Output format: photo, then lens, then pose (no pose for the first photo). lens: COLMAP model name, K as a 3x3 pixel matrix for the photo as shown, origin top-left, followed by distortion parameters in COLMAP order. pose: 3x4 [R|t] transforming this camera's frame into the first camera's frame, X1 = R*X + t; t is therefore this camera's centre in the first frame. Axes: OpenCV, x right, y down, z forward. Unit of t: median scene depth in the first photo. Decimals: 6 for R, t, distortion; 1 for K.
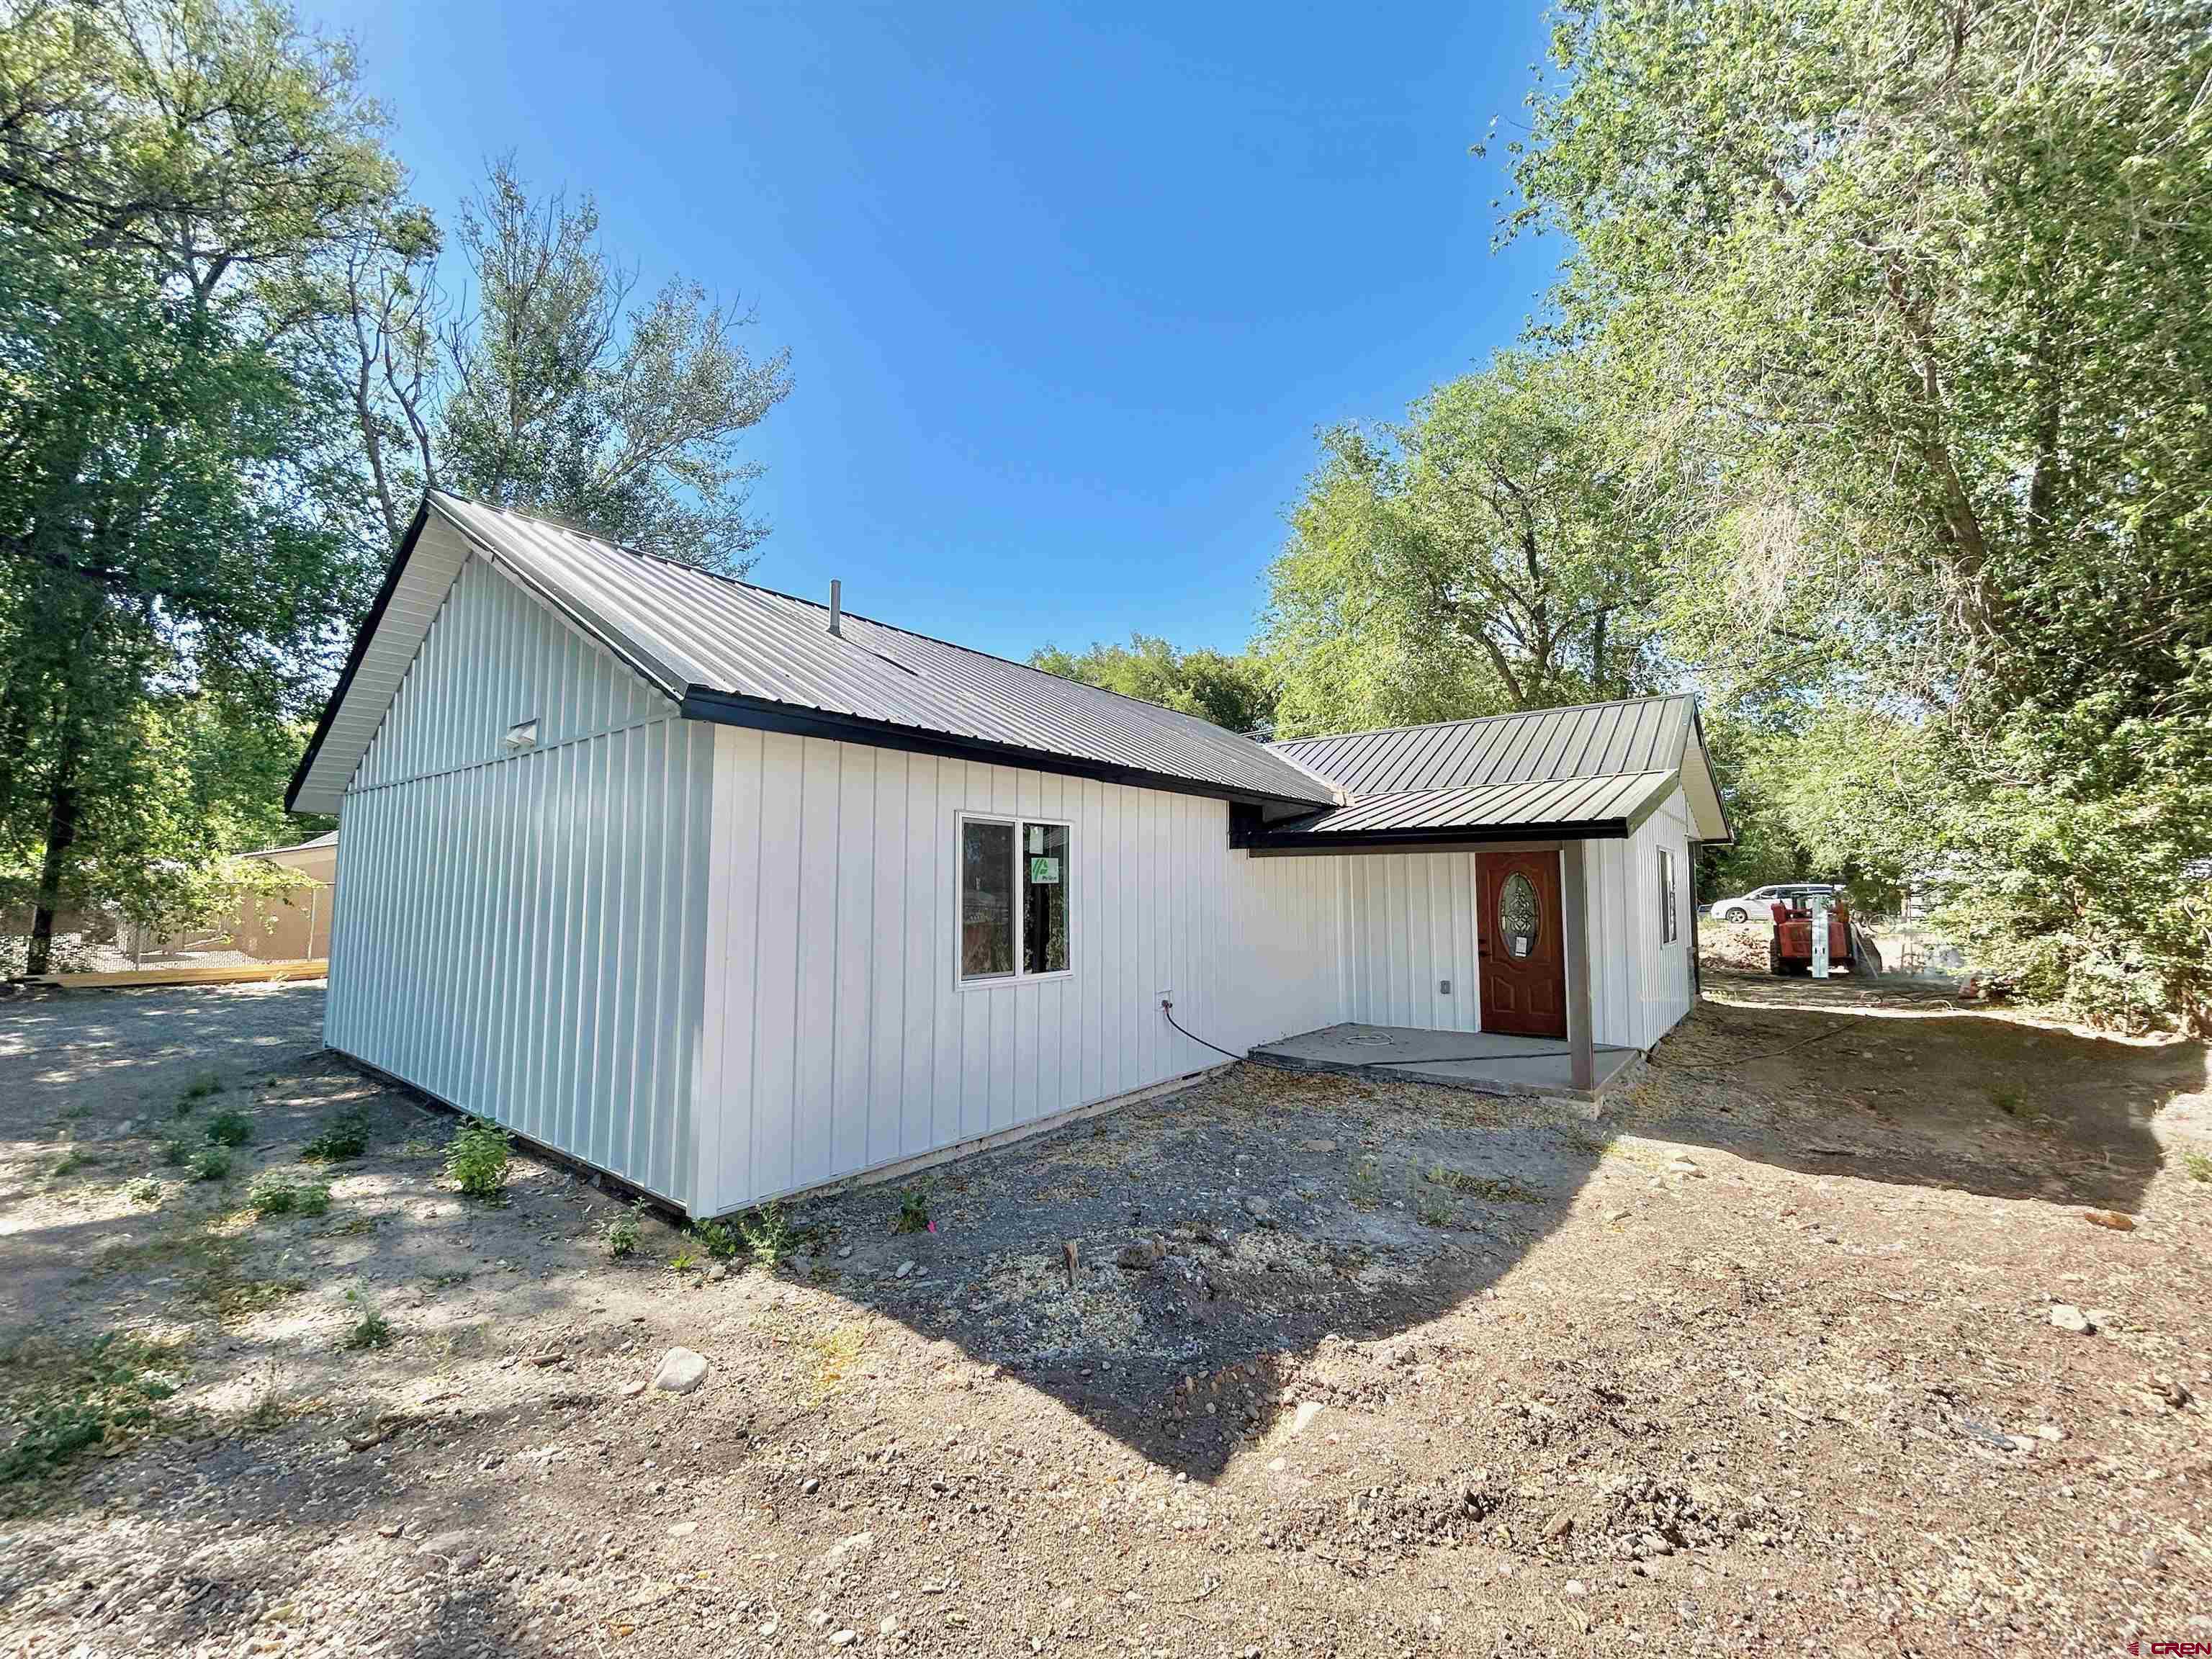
lens RADIAL K [[894.2, 0, 1107.5], [0, 894.2, 871.8], [0, 0, 1]] dist [-0.000358, 0.000004]
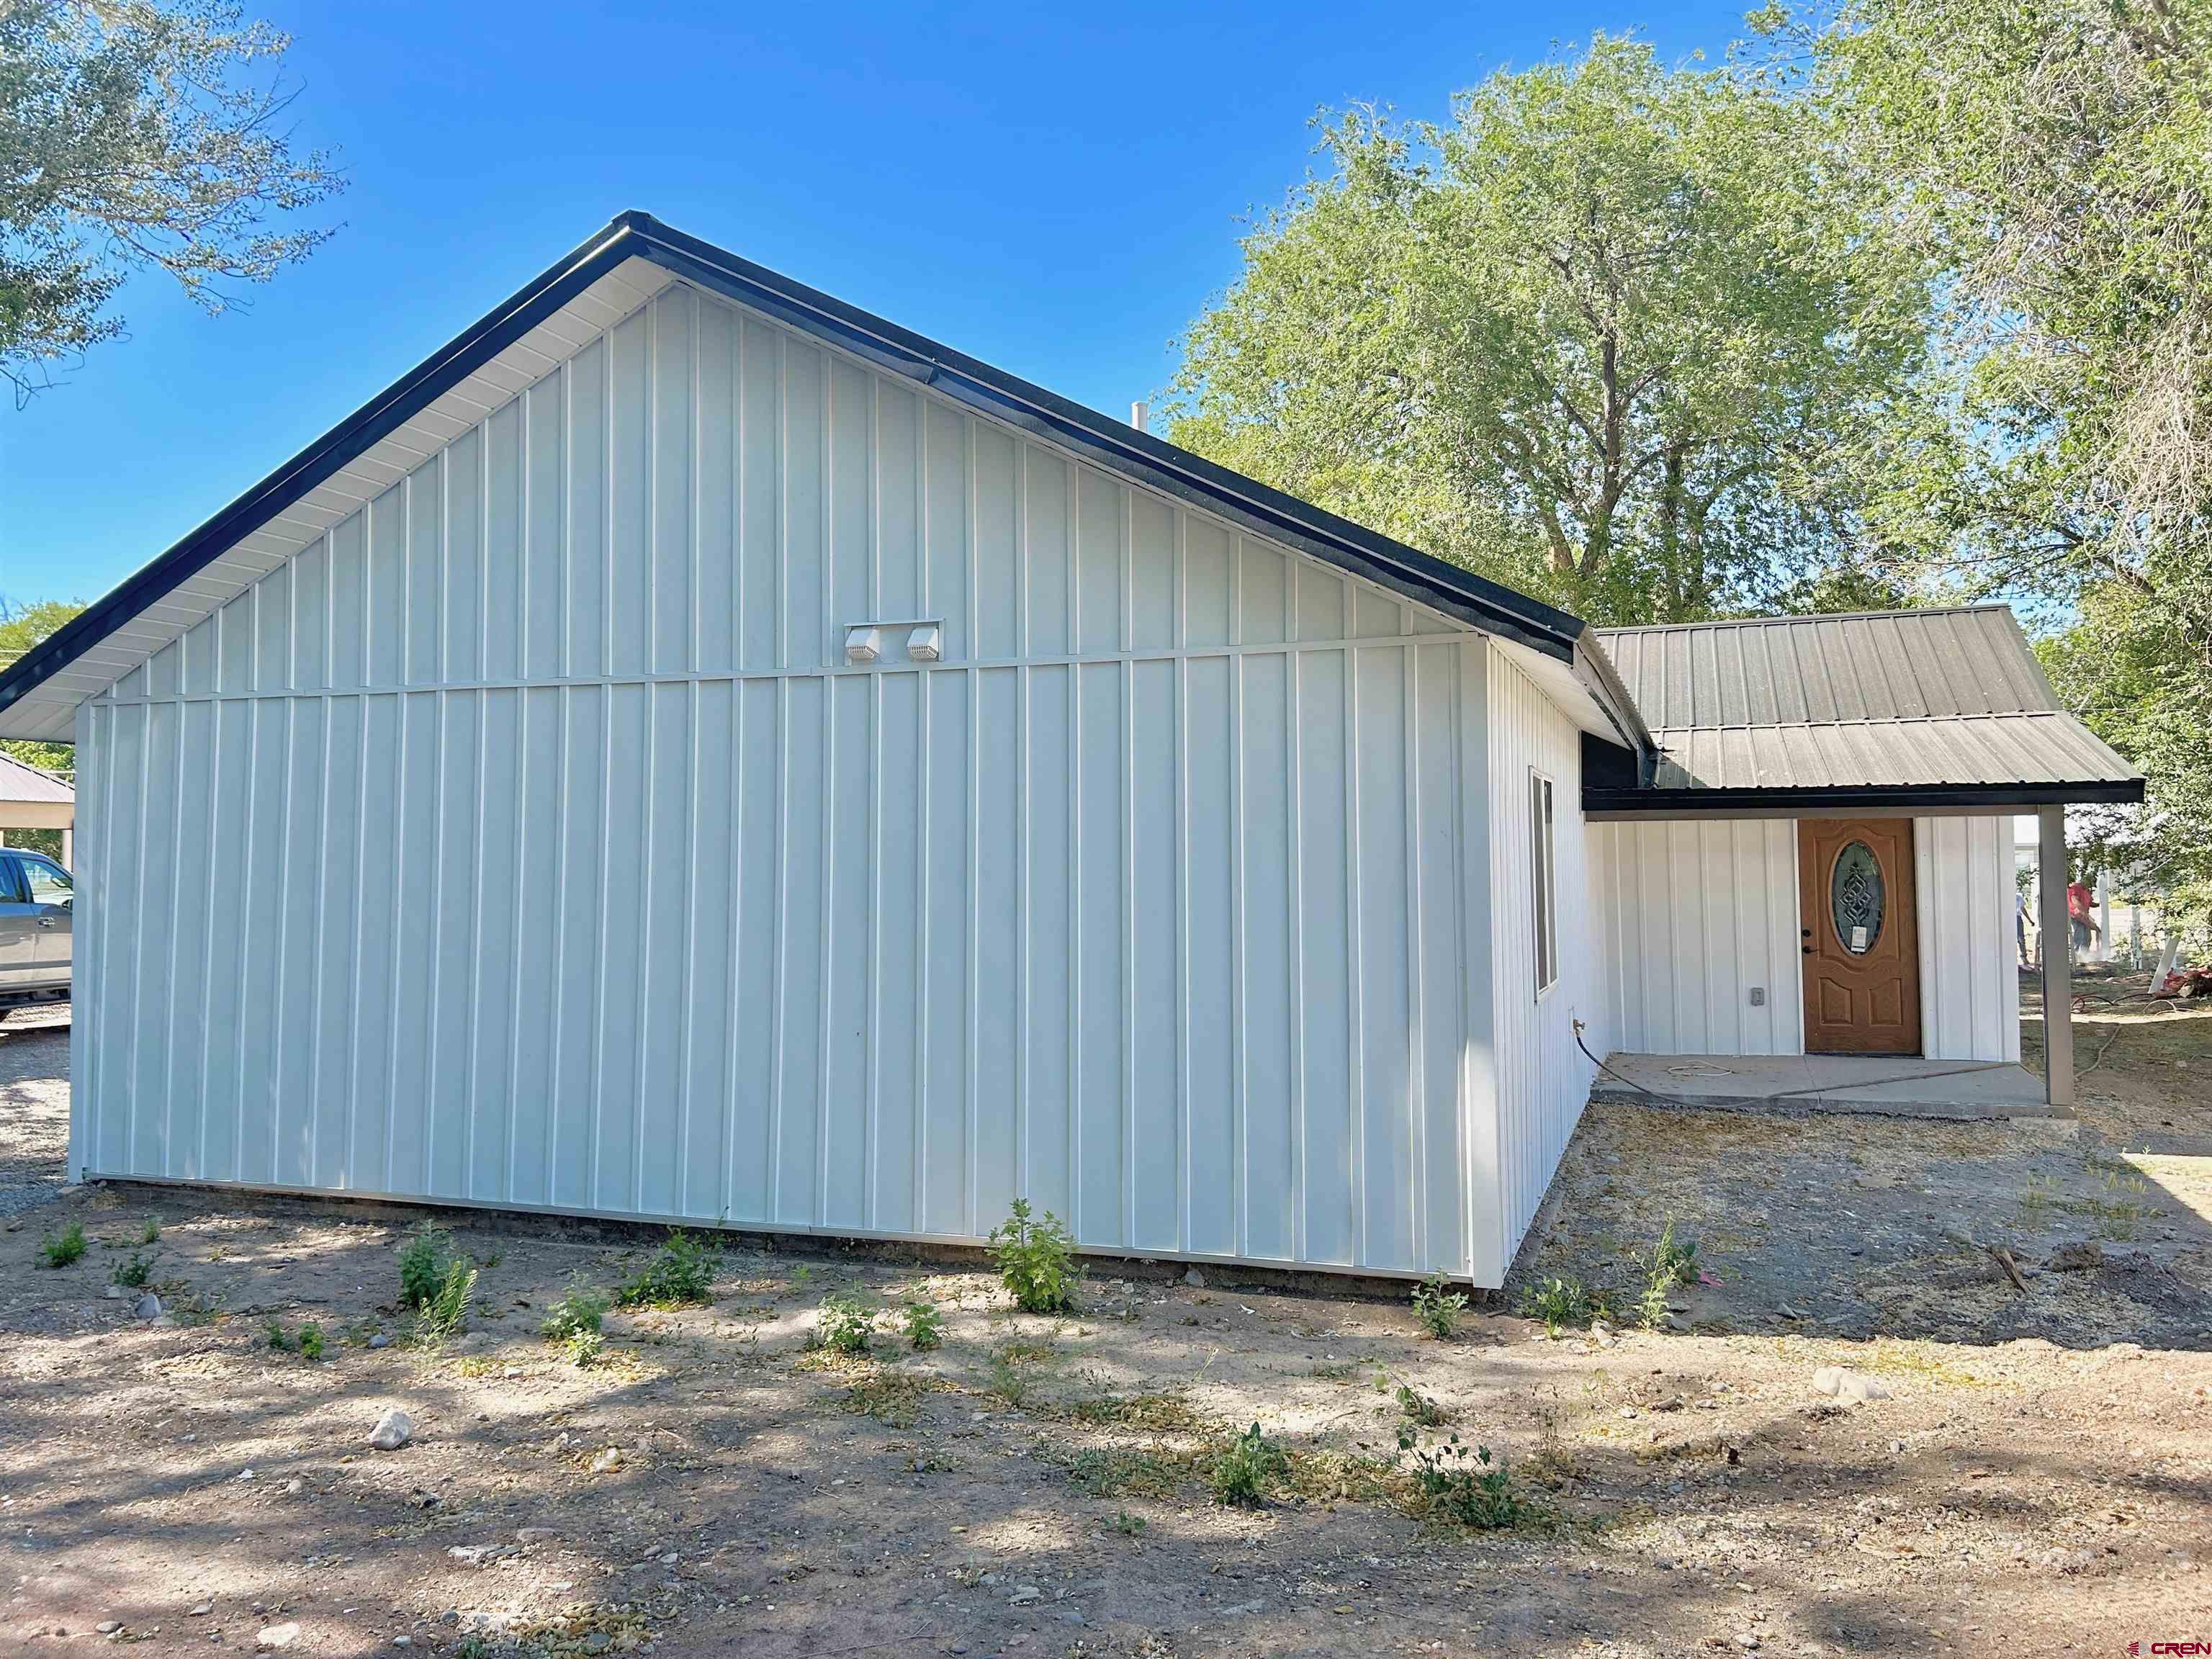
lens RADIAL K [[1660.4, 0, 1106.0], [0, 1660.4, 829.5], [0, 0, 1]] dist [-0.104783, 0.000201]
pose [[0.953181, 0.018693, 0.301821, -0.591020], [-0.026485, 0.999413, 0.021746, -0.028914], [-0.301238, -0.028722, 0.953116, -0.150293]]
